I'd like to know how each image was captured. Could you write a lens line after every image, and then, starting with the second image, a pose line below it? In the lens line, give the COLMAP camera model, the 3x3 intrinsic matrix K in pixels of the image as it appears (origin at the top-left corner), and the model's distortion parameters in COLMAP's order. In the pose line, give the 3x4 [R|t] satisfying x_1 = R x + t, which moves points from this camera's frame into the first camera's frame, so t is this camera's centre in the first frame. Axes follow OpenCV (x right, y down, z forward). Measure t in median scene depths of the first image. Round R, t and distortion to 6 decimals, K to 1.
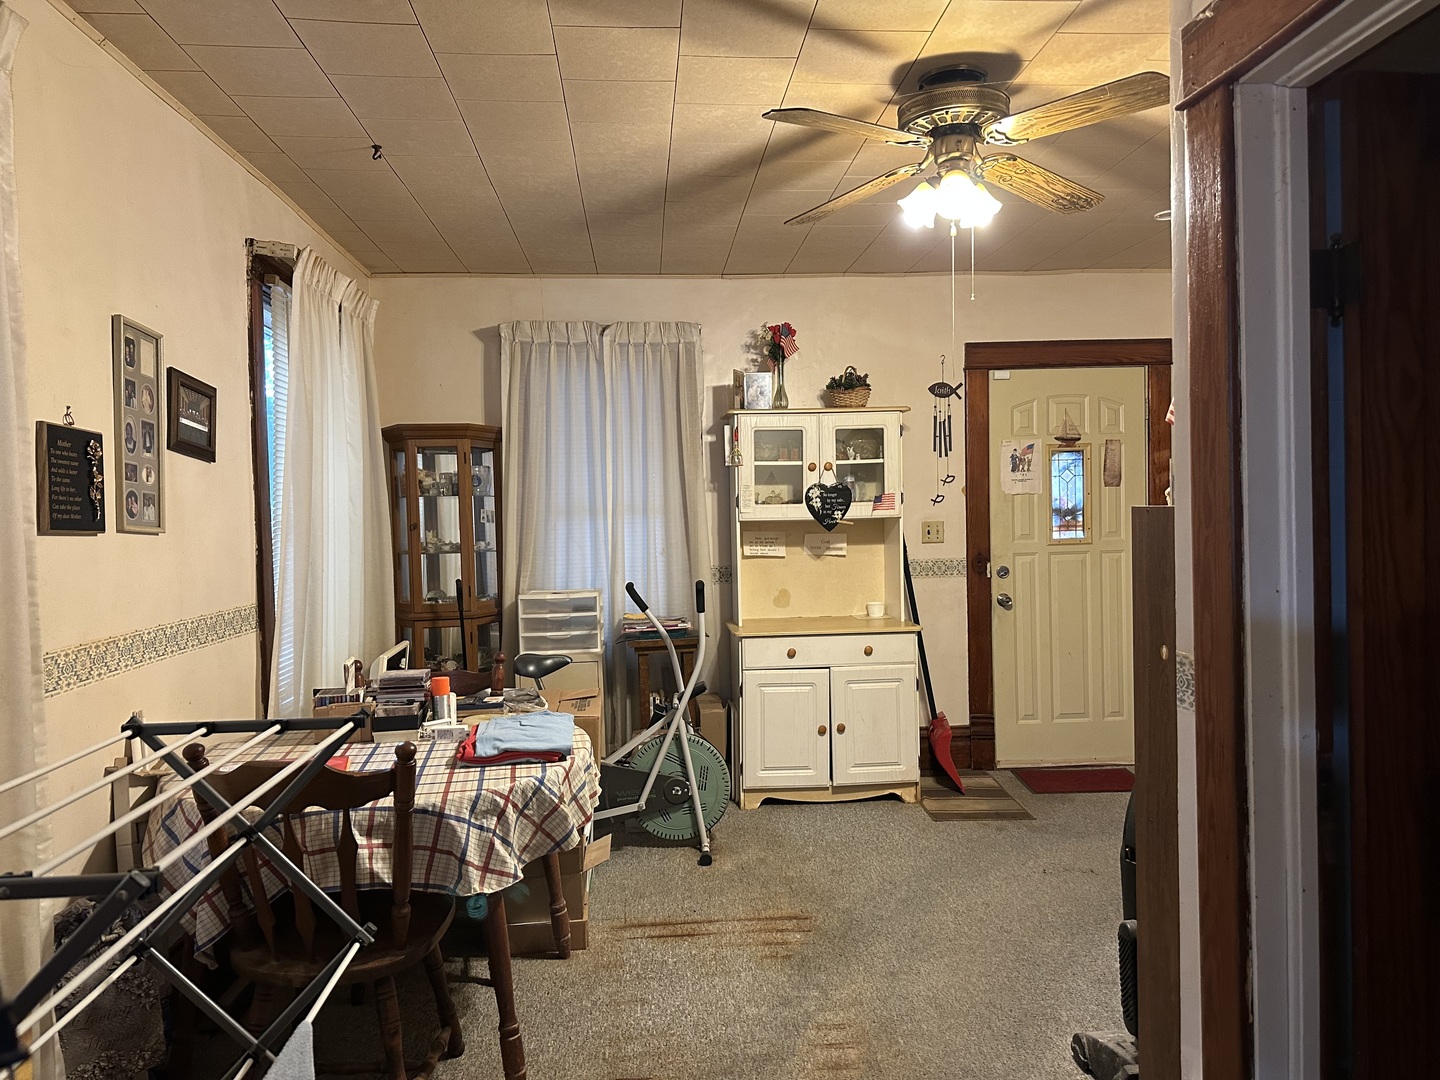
lens RADIAL K [[966.1, 0, 720.0], [0, 966.1, 540.0], [0, 0, 1]] dist [0.073919, -0.001856]
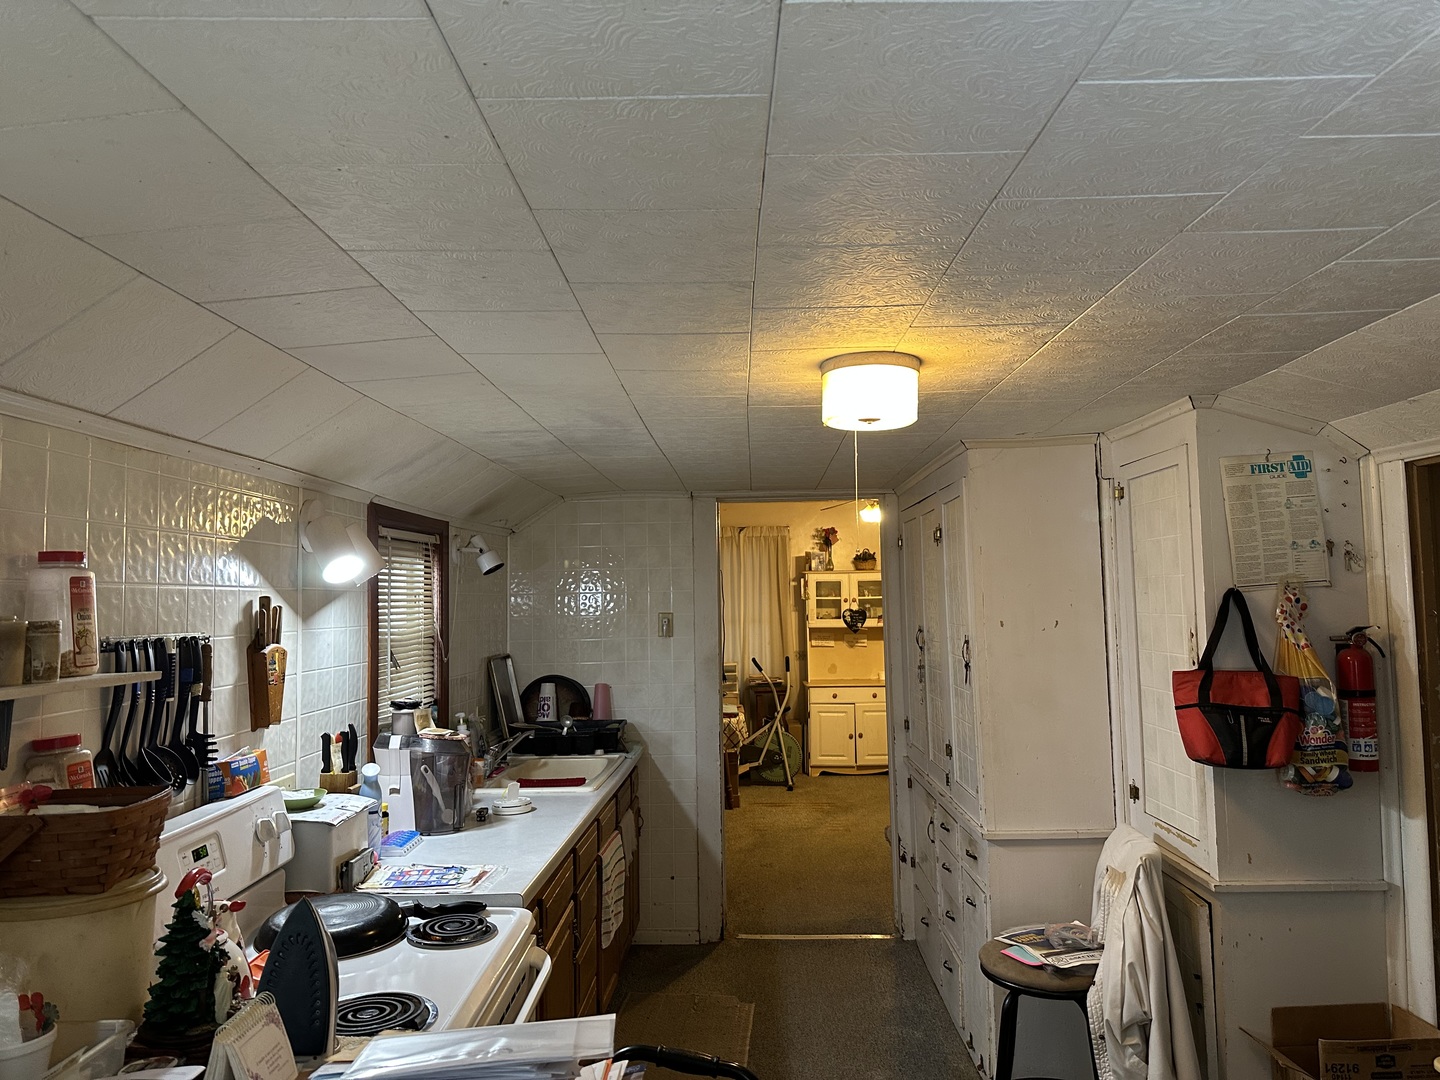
lens RADIAL K [[966.1, 0, 720.0], [0, 966.1, 540.0], [0, 0, 1]] dist [0.073919, -0.001856]
pose [[0.994995, -0.000067, -0.099929, 0.038070], [-0.009852, 0.995062, -0.098764, -0.001021], [0.099442, 0.099254, 0.990081, -0.988363]]
